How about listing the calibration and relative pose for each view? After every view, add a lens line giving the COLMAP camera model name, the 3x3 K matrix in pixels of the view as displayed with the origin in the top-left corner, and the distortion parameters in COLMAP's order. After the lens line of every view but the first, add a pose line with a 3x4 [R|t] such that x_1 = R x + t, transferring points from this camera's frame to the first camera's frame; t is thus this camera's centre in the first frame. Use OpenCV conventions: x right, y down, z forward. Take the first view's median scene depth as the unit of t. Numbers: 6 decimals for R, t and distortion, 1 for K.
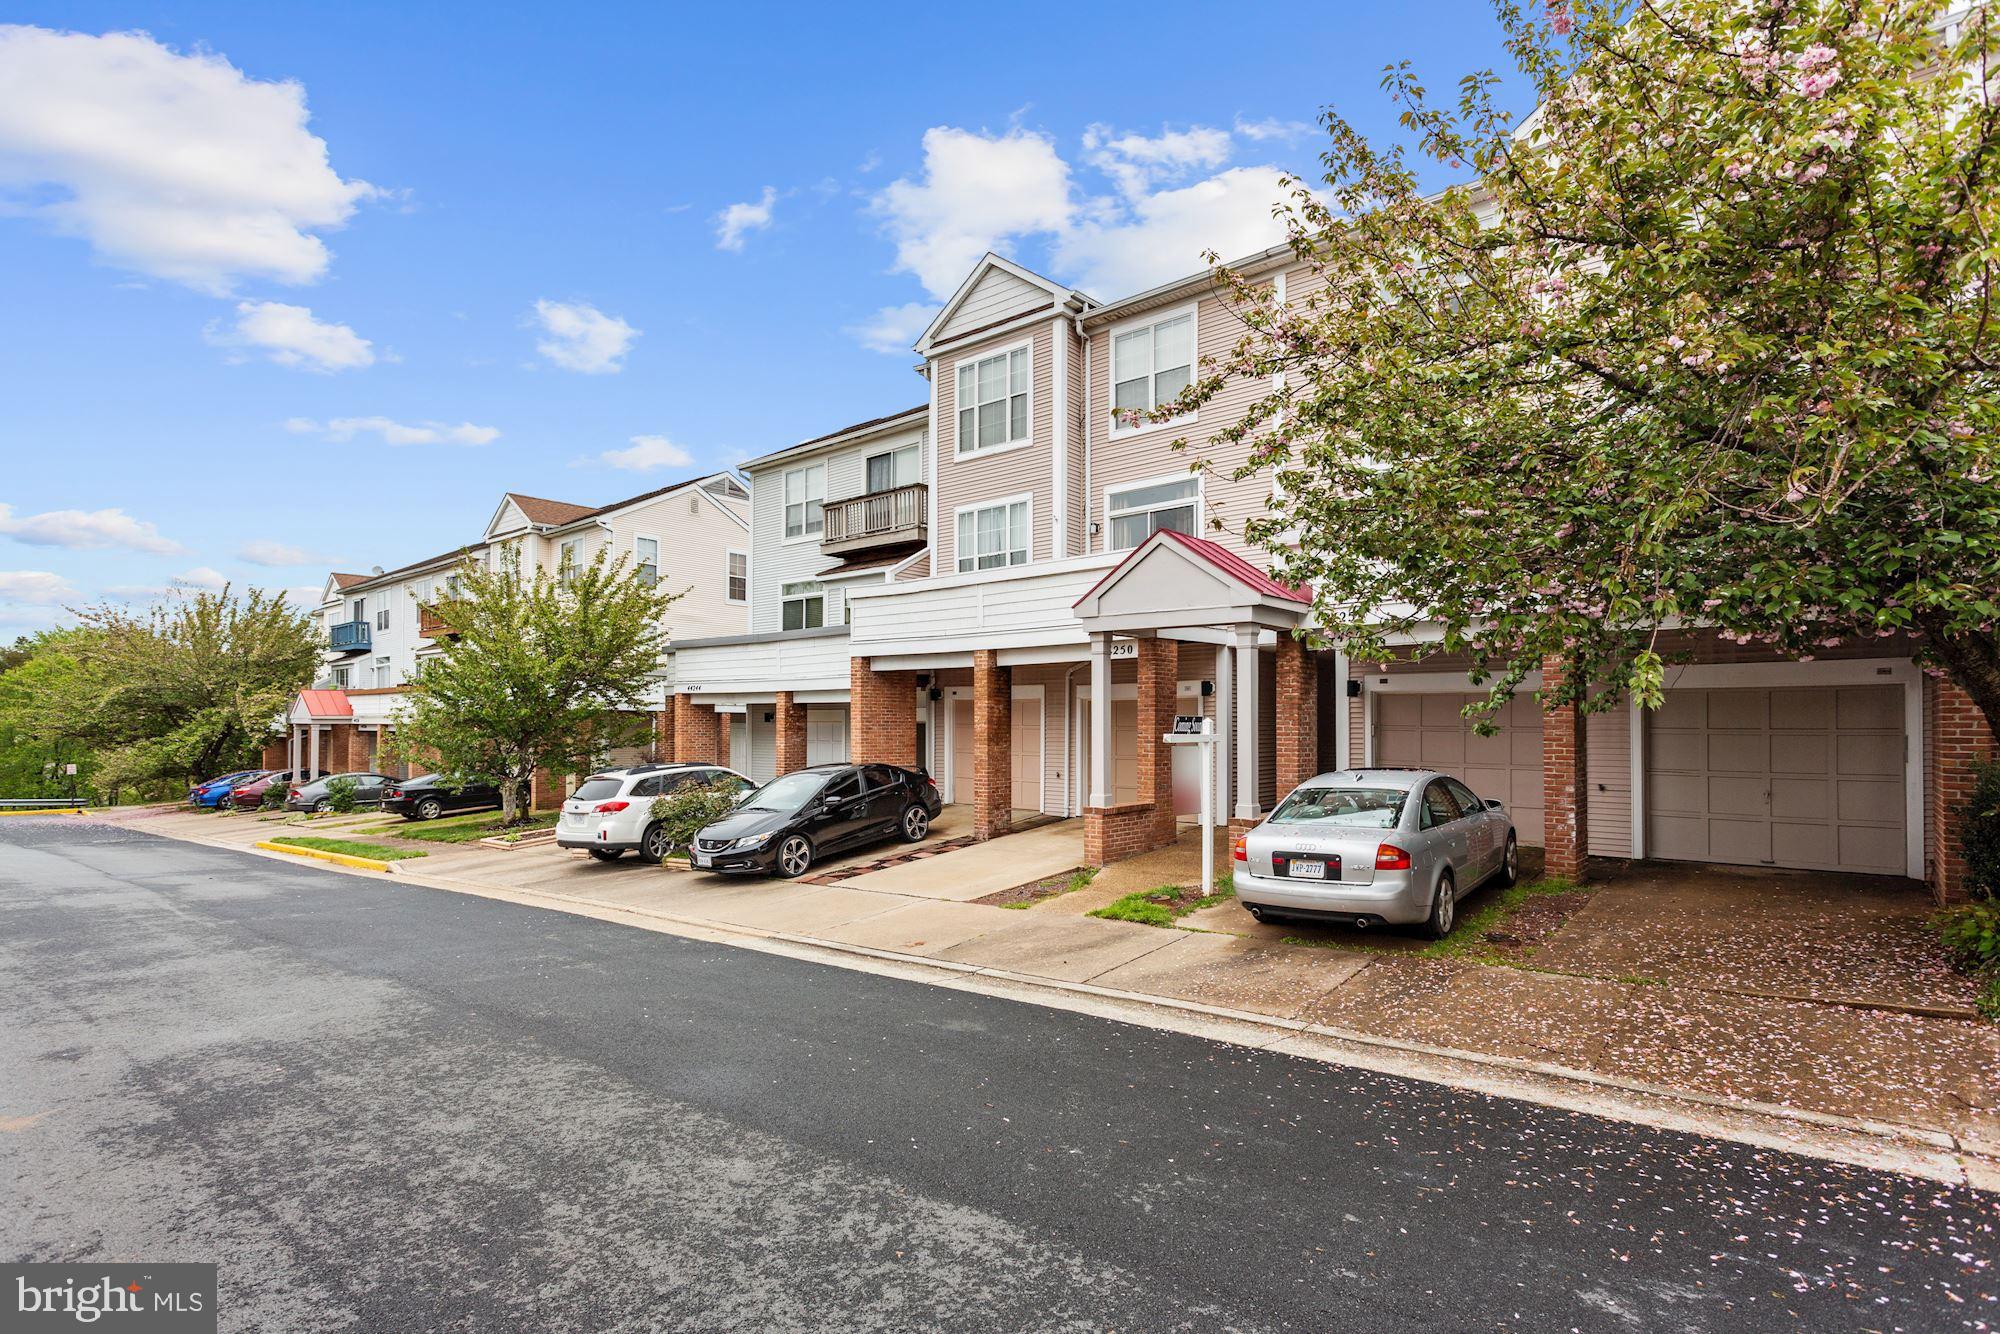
lens RADIAL K [[948.3, 0, 989.1], [0, 948.3, 718.5], [0, 0, 1]] dist [0.000611, -0.000281]
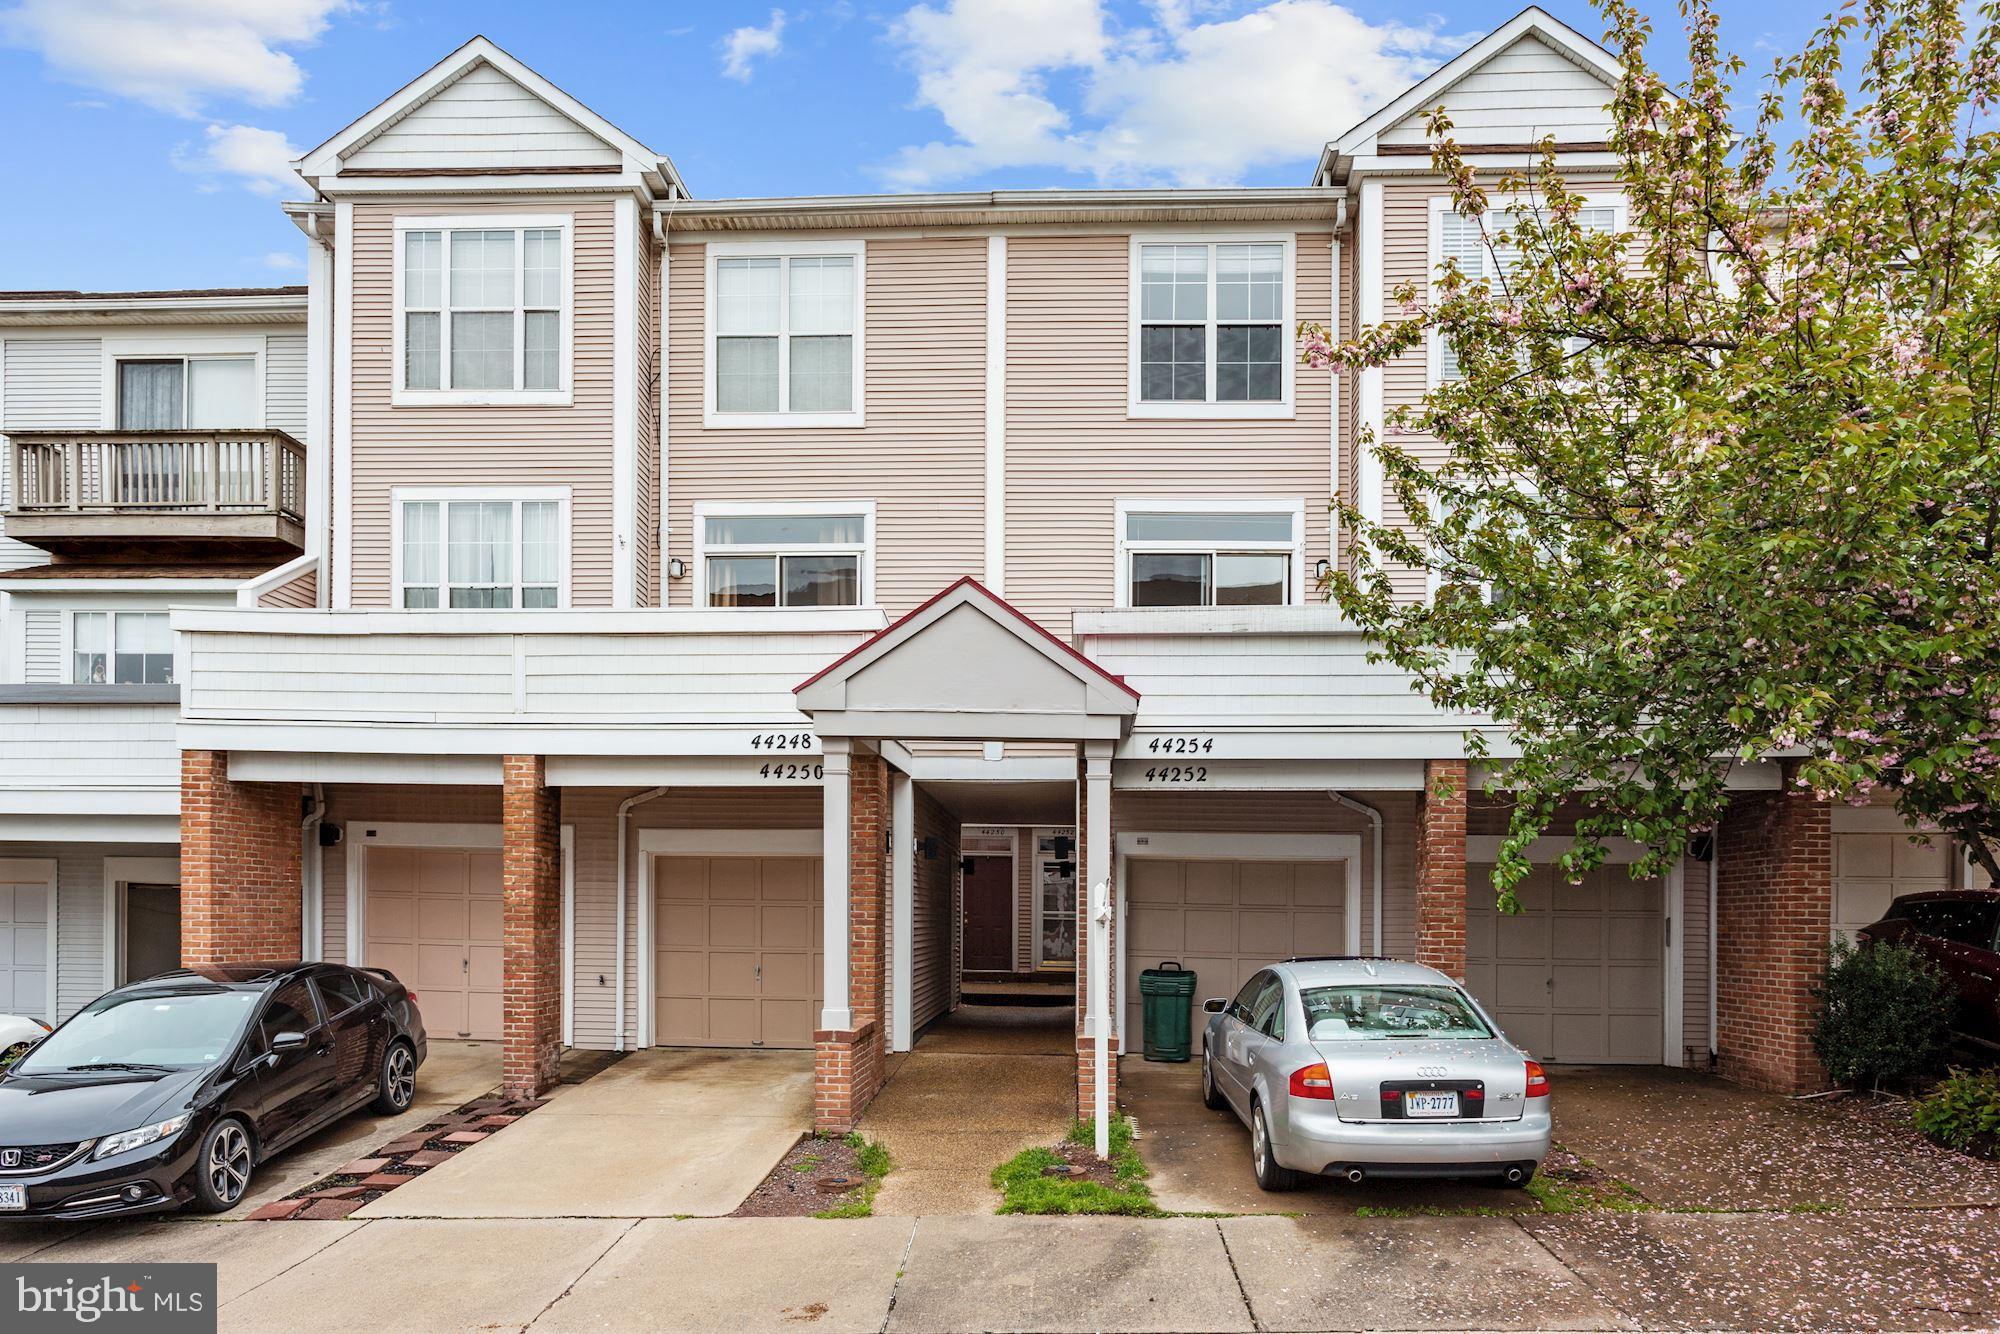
lens RADIAL K [[1330.4, 0, 972.9], [0, 1330.4, 922.7], [0, 0, 1]] dist [-0.005460, 0.005917]
pose [[0.802947, 0.004762, 0.596032, -0.252070], [-0.015932, 0.999782, 0.013475, 0.010350], [-0.595838, -0.020316, 0.802848, 0.218198]]
